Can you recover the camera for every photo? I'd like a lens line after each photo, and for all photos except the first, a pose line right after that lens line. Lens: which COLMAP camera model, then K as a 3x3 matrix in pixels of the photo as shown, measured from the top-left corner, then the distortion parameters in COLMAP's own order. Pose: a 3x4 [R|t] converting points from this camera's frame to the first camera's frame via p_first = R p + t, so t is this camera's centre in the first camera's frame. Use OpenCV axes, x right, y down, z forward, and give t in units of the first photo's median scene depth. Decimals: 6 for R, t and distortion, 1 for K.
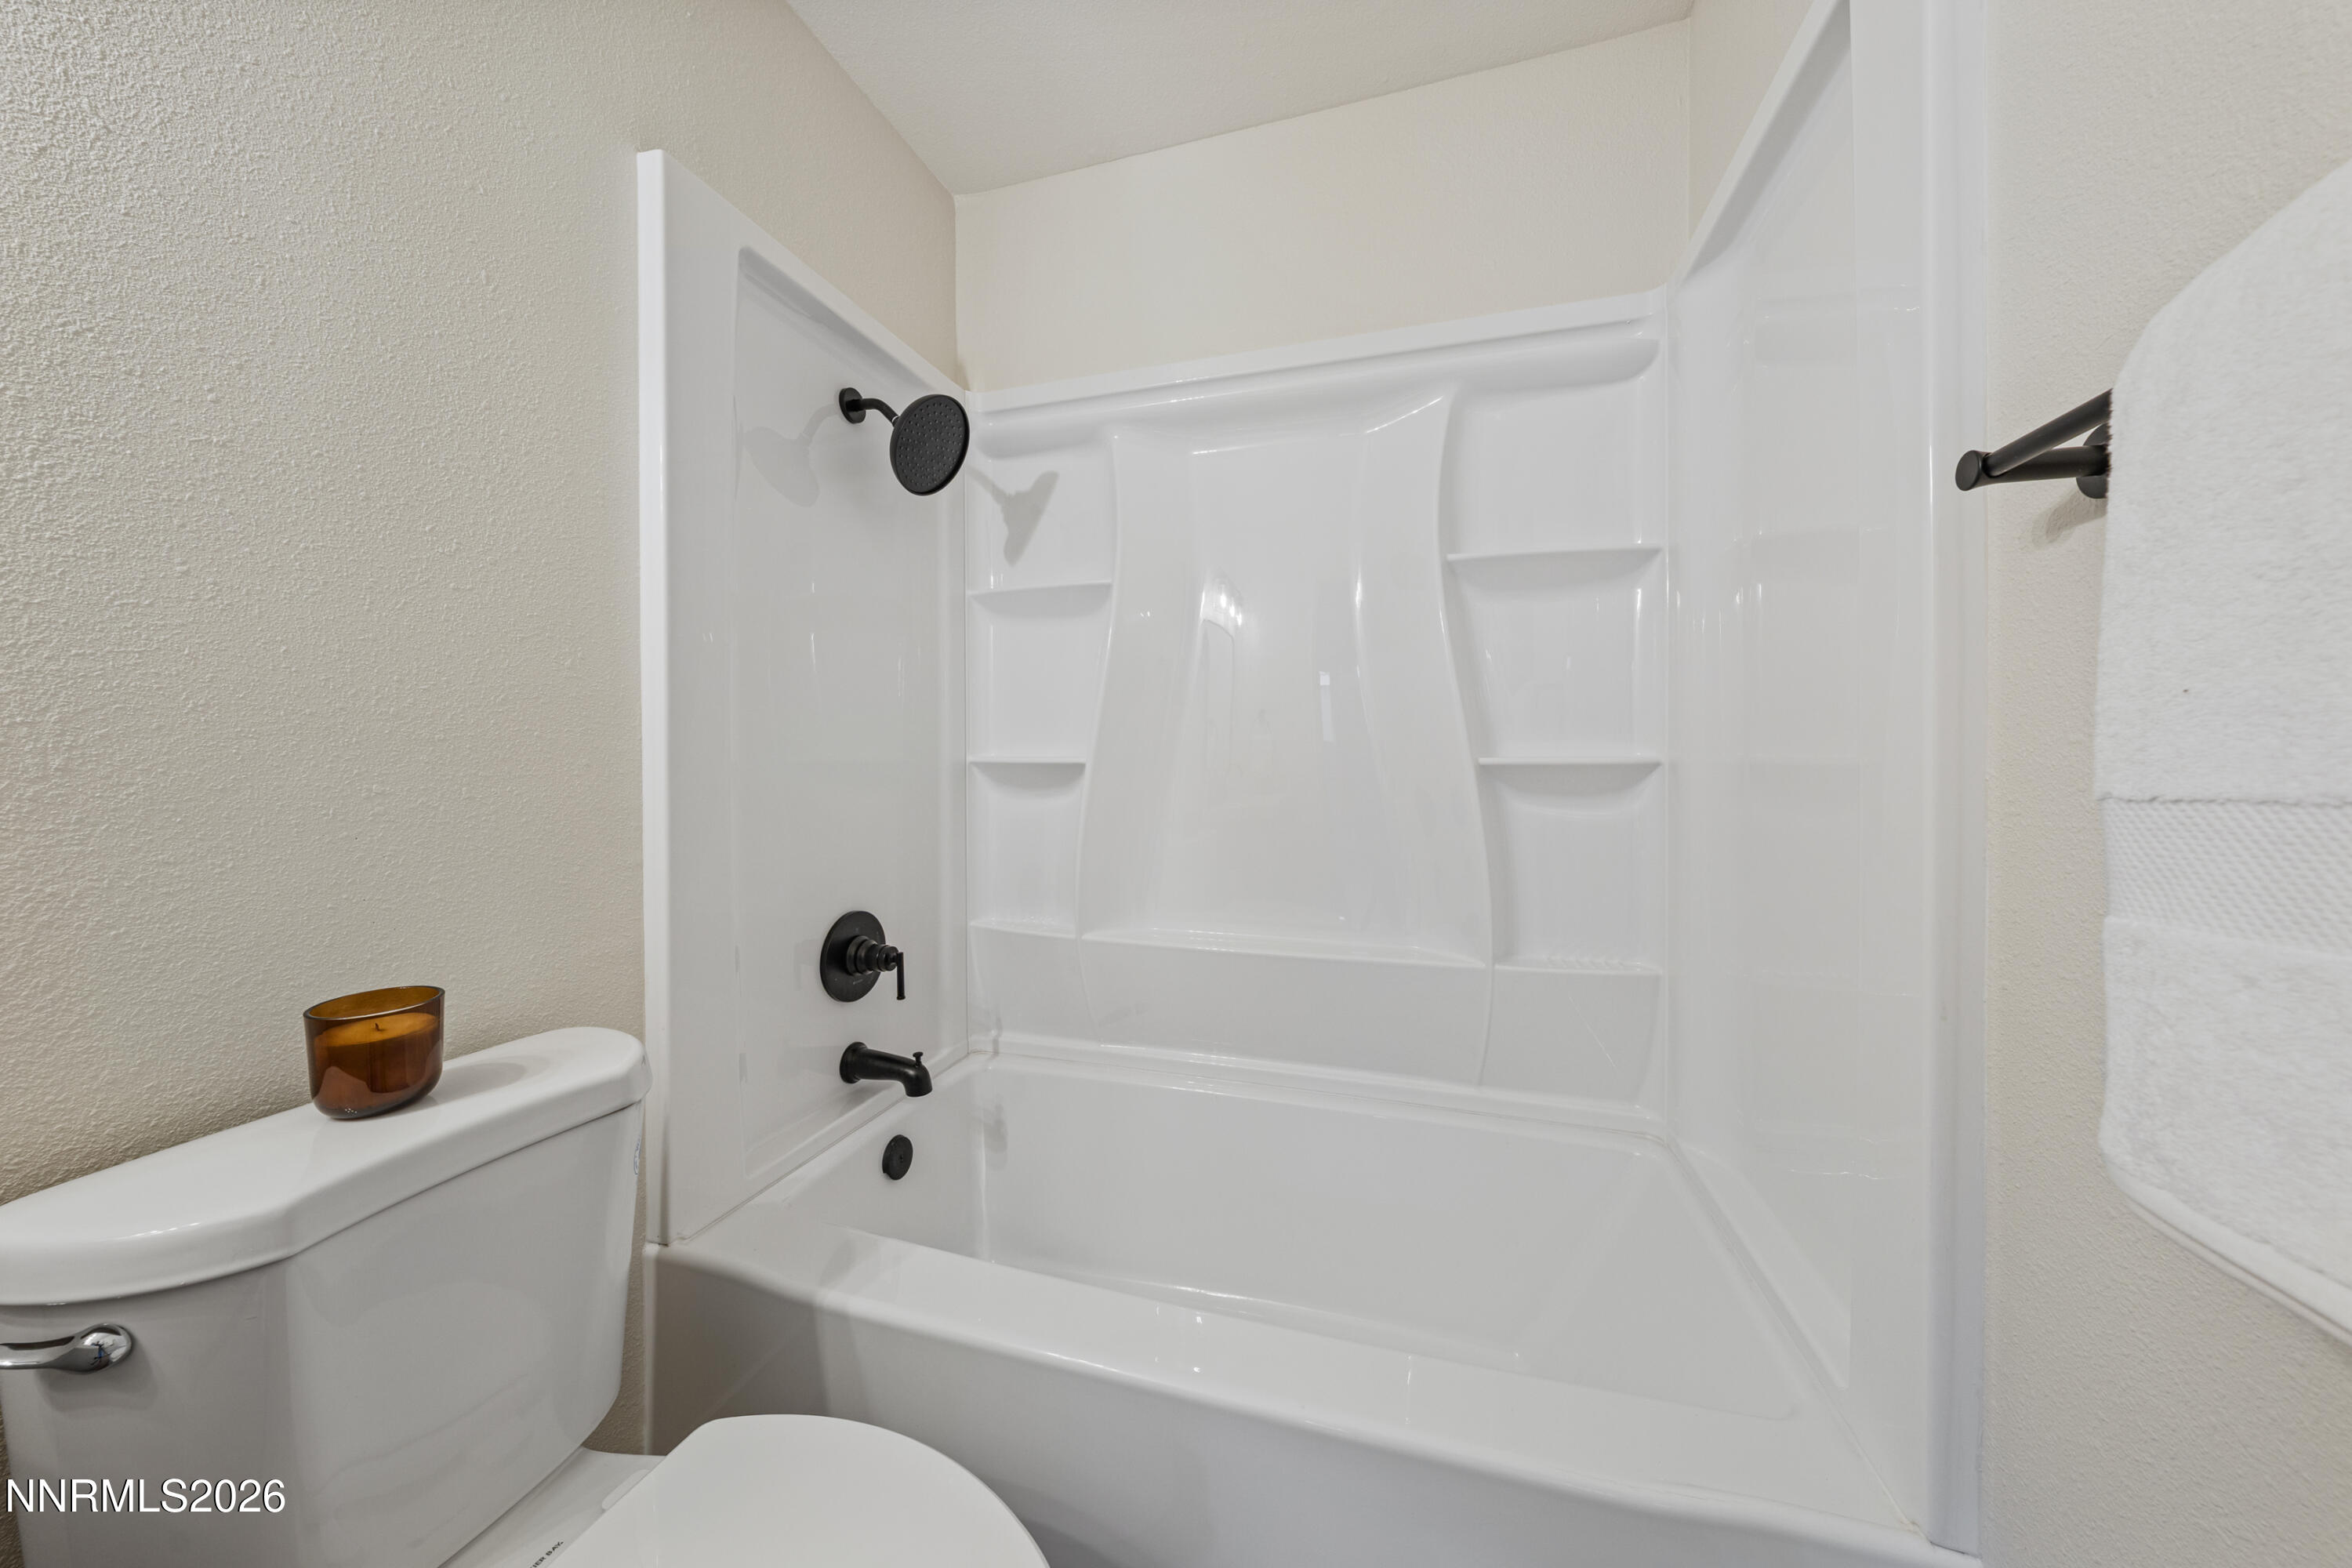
lens RADIAL K [[804.6, 0, 1176.9], [0, 804.6, 776.6], [0, 0, 1]] dist [0.010868, -0.000032]
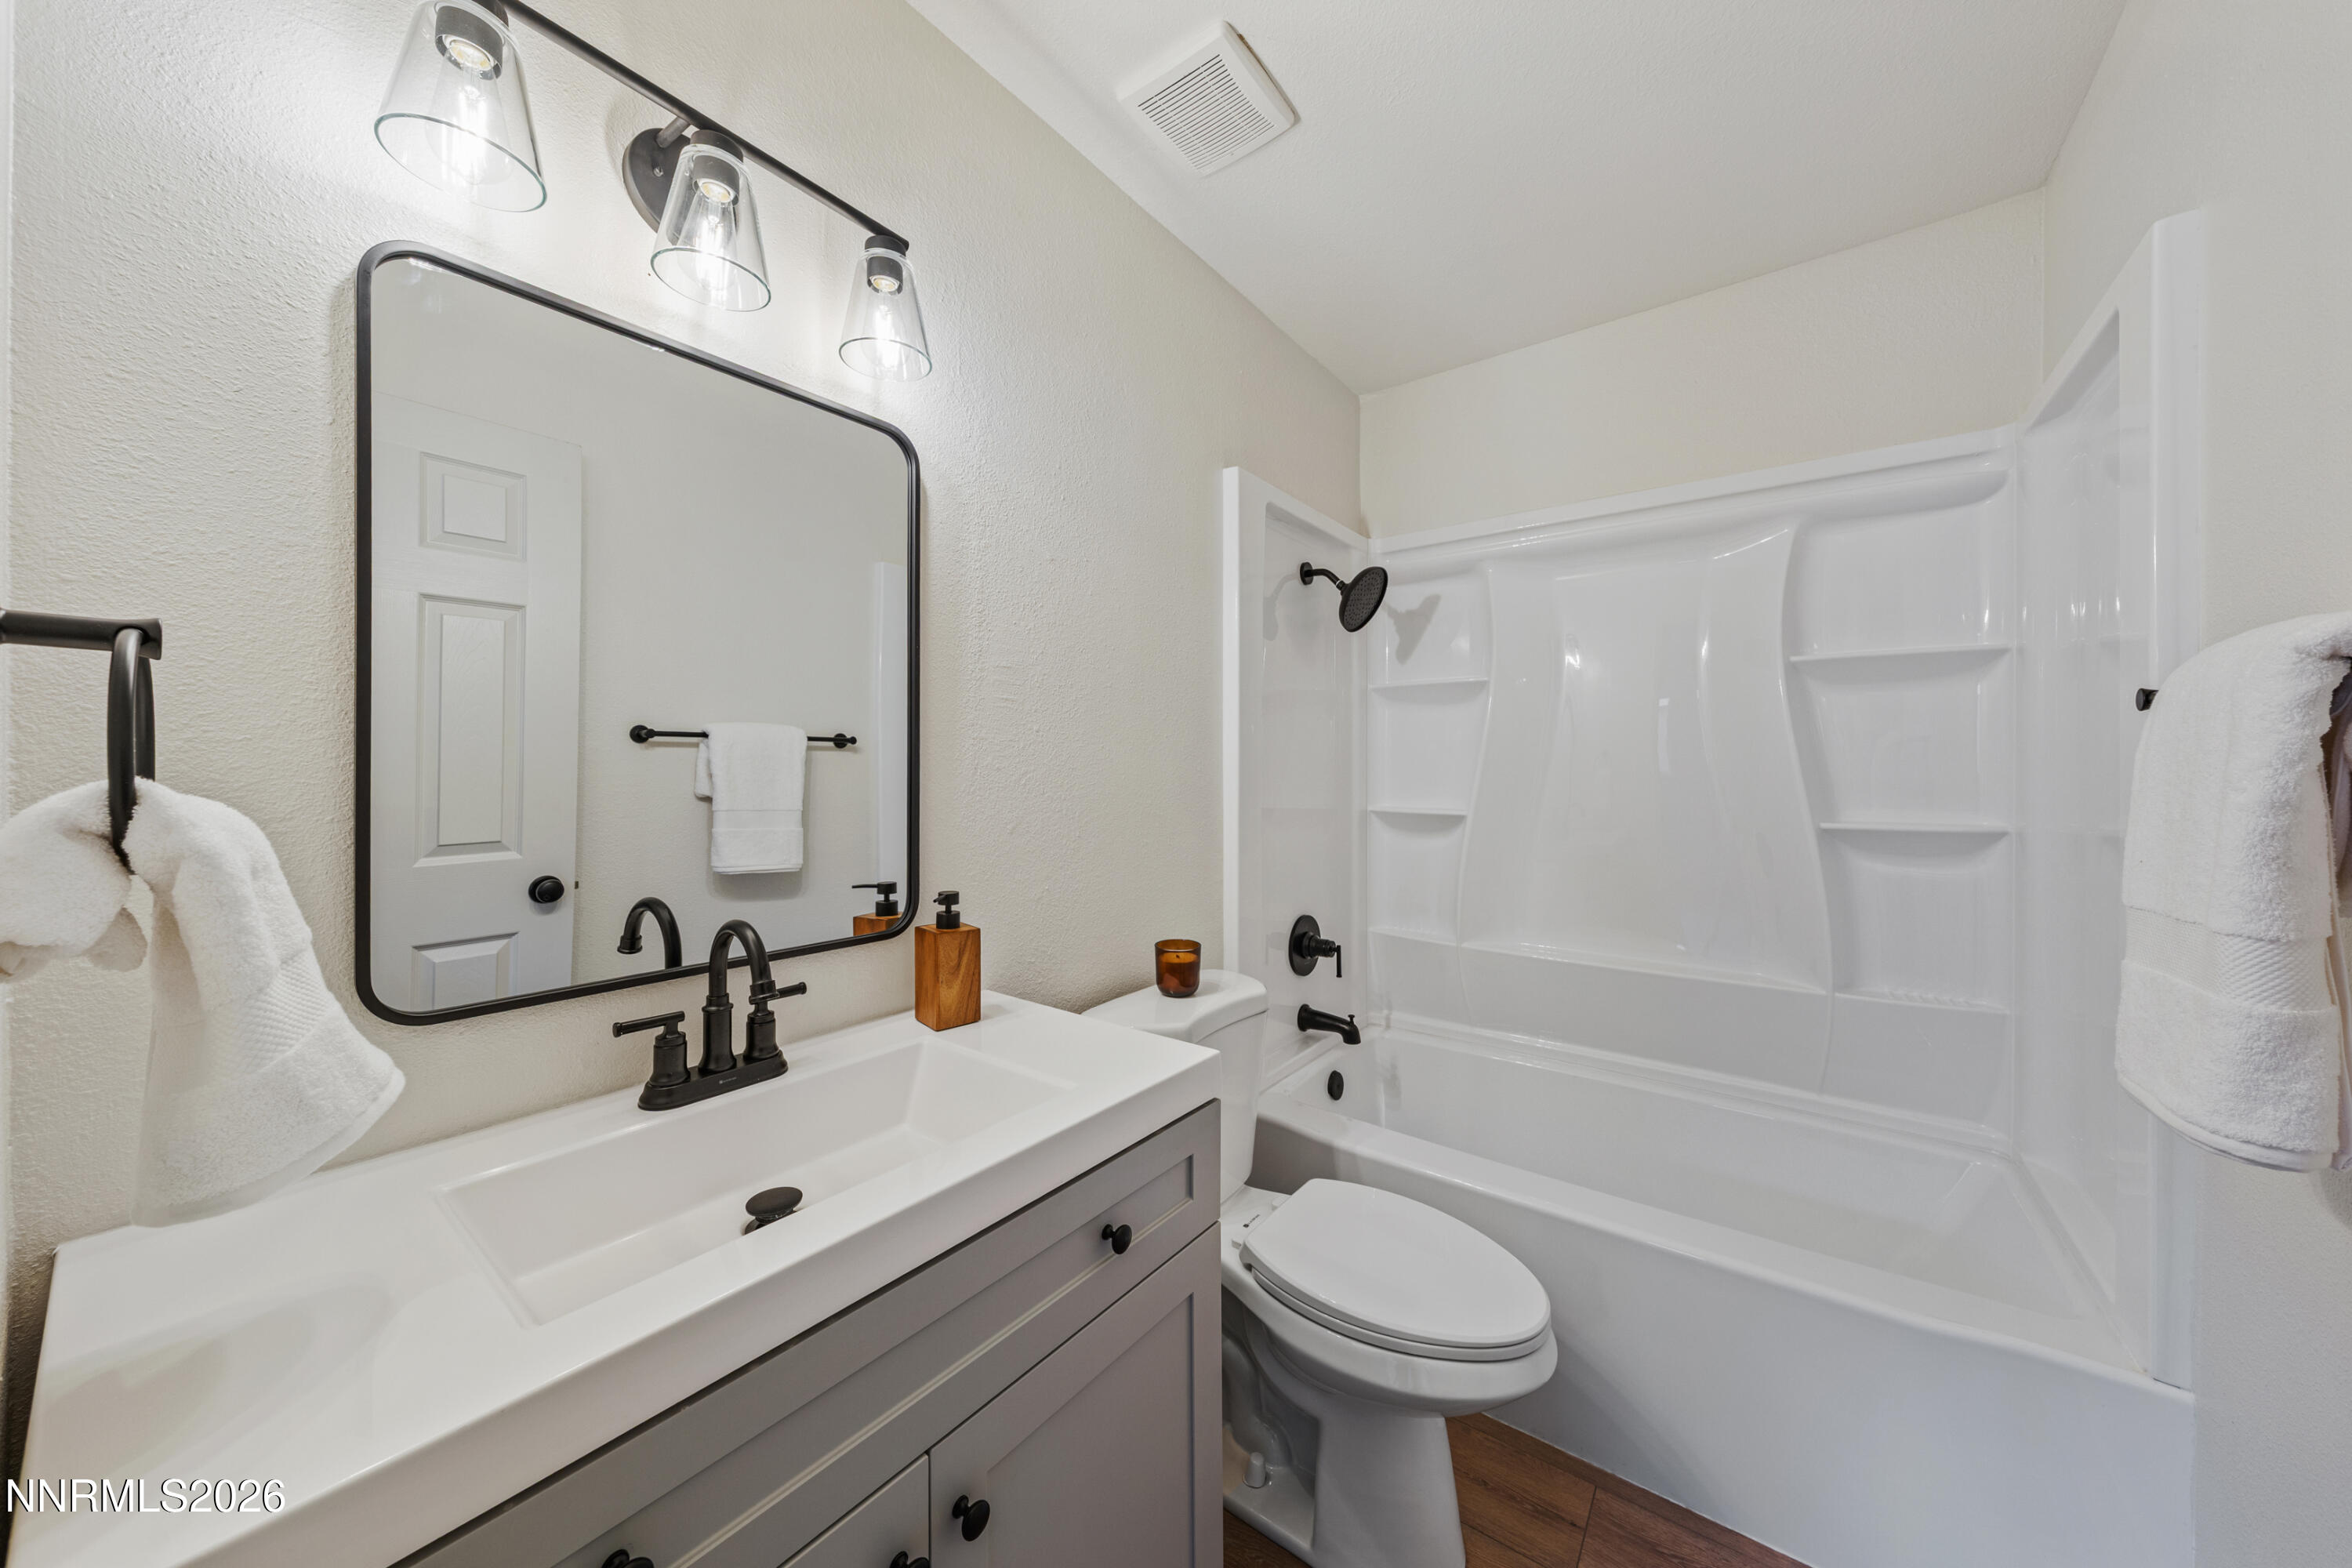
lens RADIAL K [[798.8, 0, 1171.1], [0, 798.8, 783.3], [0, 0, 1]] dist [-0.000458, -0.000081]
pose [[0.938834, 0.007747, -0.344284, -0.131239], [-0.010737, 0.999919, -0.006780, -0.062795], [0.344203, 0.010062, 0.938841, -0.468252]]
